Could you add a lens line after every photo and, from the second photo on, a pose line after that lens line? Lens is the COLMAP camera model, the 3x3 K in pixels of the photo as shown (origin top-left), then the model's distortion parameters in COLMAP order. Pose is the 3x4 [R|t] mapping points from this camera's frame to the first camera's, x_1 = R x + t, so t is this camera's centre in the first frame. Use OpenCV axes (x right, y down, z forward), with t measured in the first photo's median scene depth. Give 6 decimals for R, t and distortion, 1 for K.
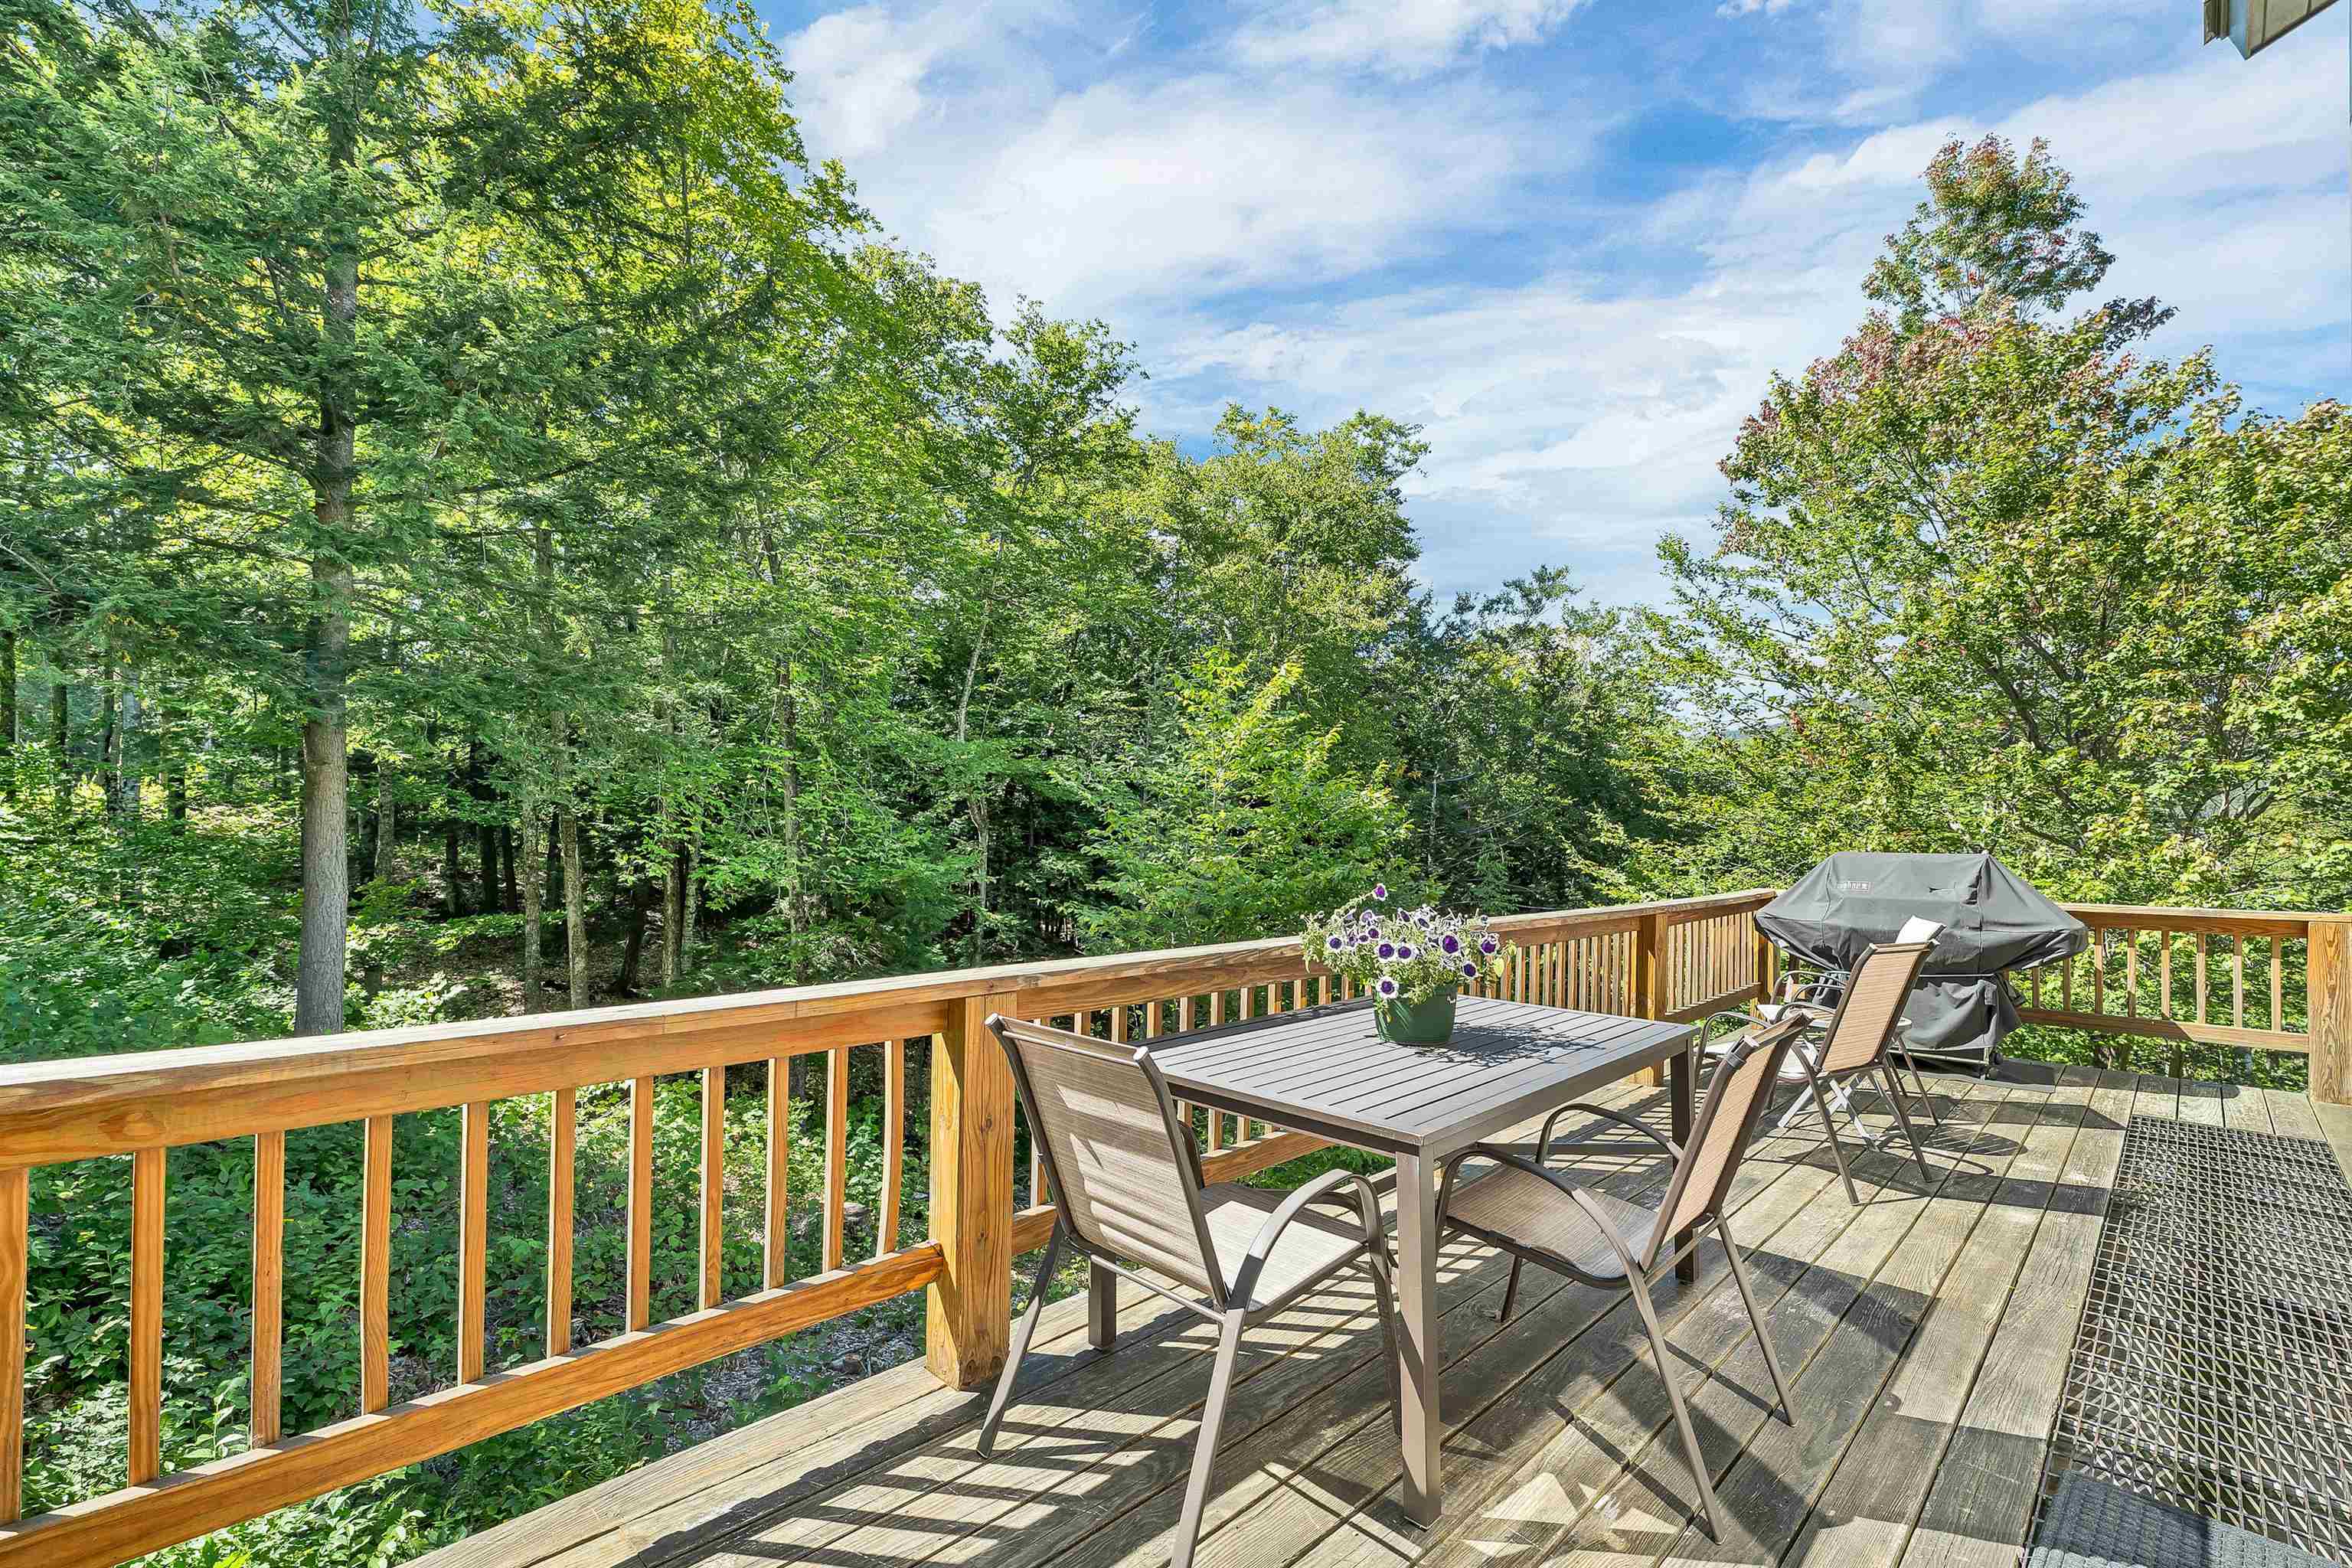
lens RADIAL K [[1005.4, 0, 1177.8], [0, 1005.4, 824.8], [0, 0, 1]] dist [-0.003093, -0.000222]
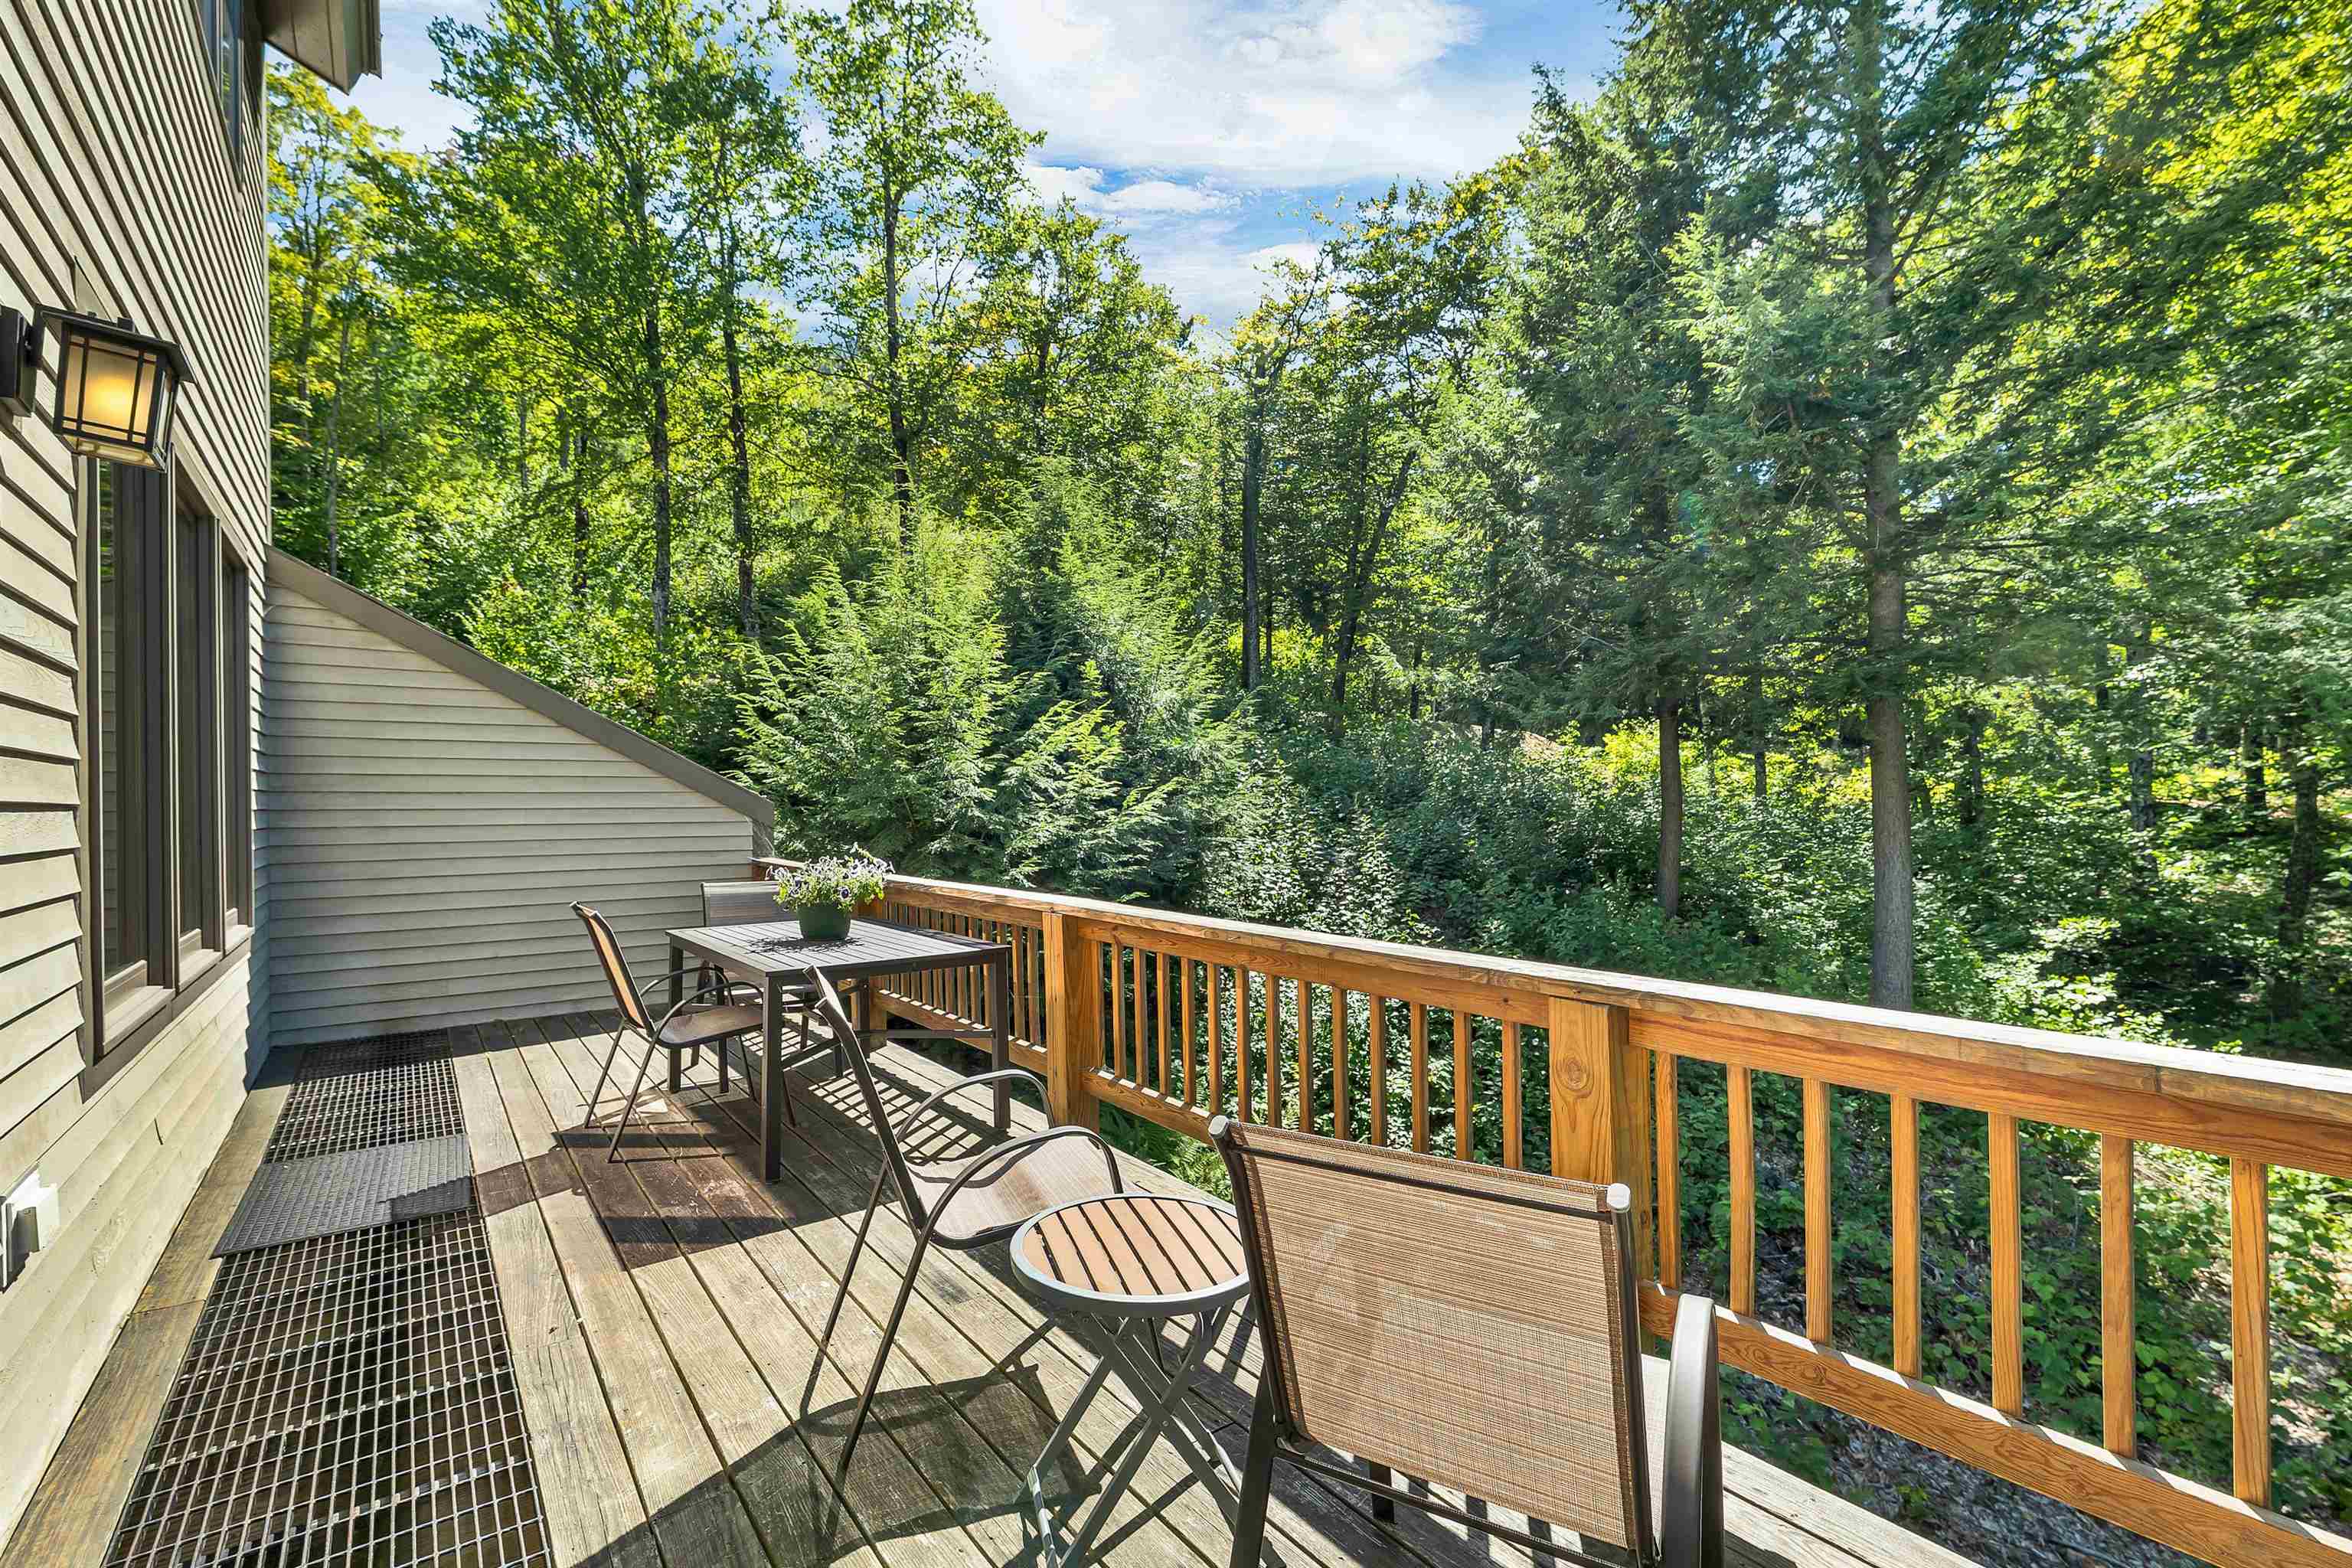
lens RADIAL K [[991.9, 0, 1169.8], [0, 991.9, 808.6], [0, 0, 1]] dist [0.001829, 0.000669]
pose [[-0.114421, -0.018317, -0.993263, 1.767458], [-0.000380, 0.999831, -0.018394, 0.035855], [0.993432, -0.001727, -0.114409, 1.737659]]
